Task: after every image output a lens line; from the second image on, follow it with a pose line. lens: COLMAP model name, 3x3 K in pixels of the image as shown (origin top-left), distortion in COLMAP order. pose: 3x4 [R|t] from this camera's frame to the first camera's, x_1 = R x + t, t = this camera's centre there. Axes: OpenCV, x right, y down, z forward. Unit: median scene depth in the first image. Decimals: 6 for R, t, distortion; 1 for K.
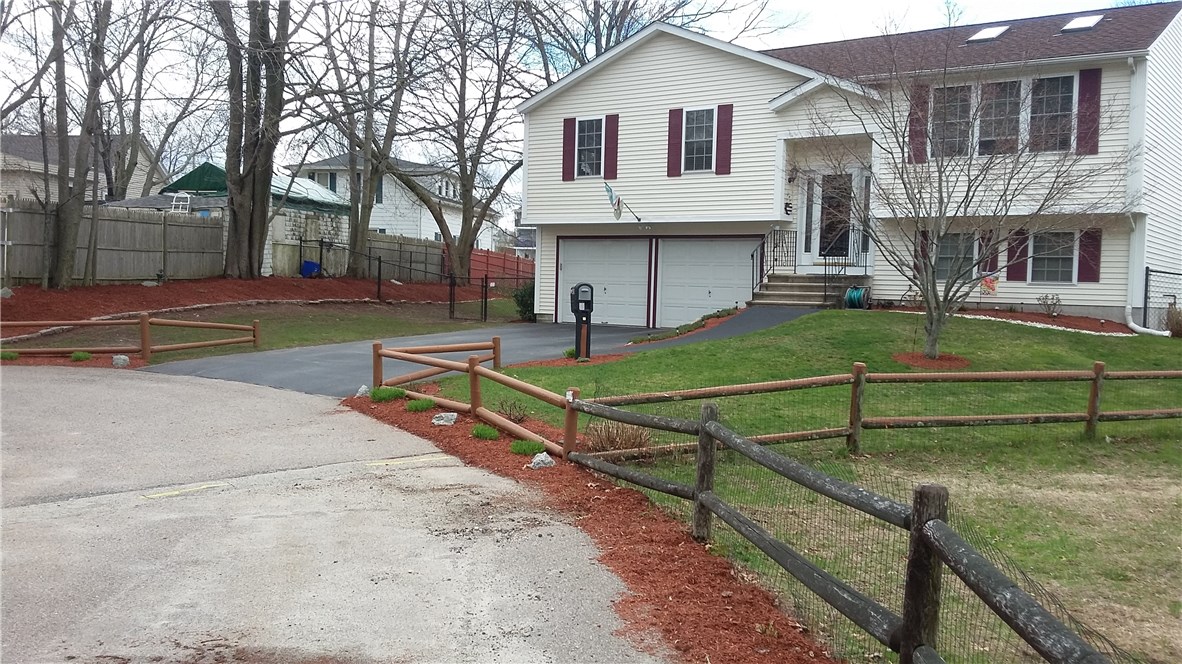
lens RADIAL K [[1093.1, 0, 588.2], [0, 1093.1, 331.8], [0, 0, 1]] dist [0.071863, -0.156798]
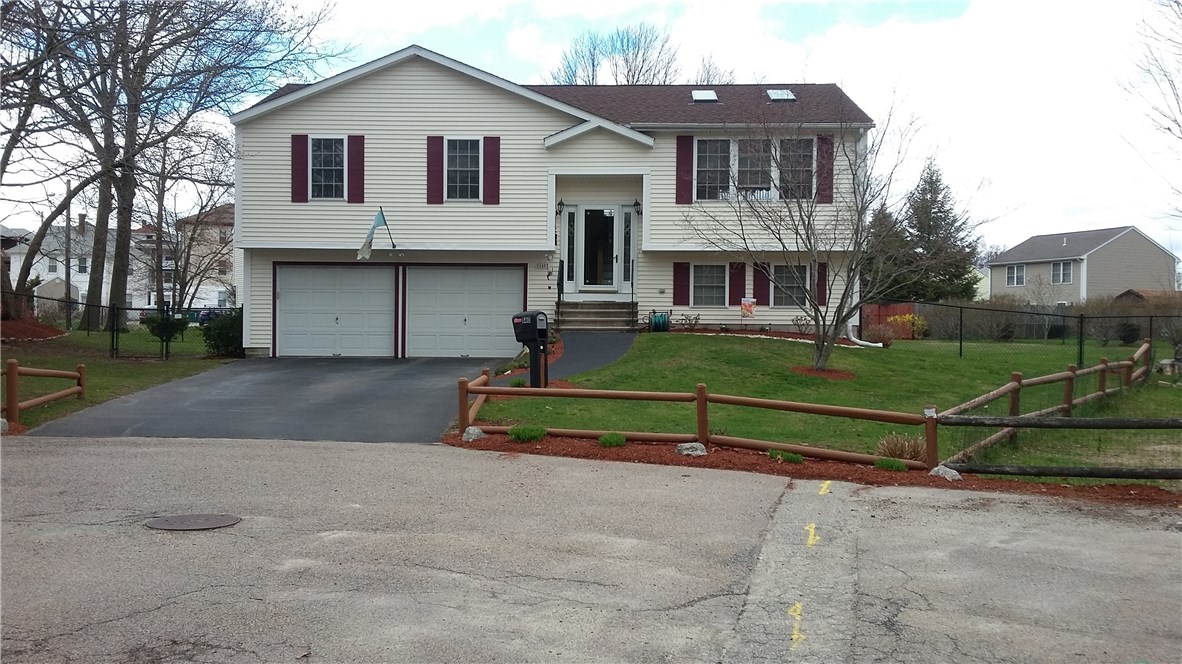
lens RADIAL K [[1093.1, 0, 588.2], [0, 1093.1, 331.8], [0, 0, 1]] dist [0.071863, -0.156798]
pose [[0.817667, -0.020745, 0.575317, -0.391896], [0.038609, 0.999077, -0.018849, -0.002124], [-0.574395, 0.037625, 0.817713, 0.117430]]
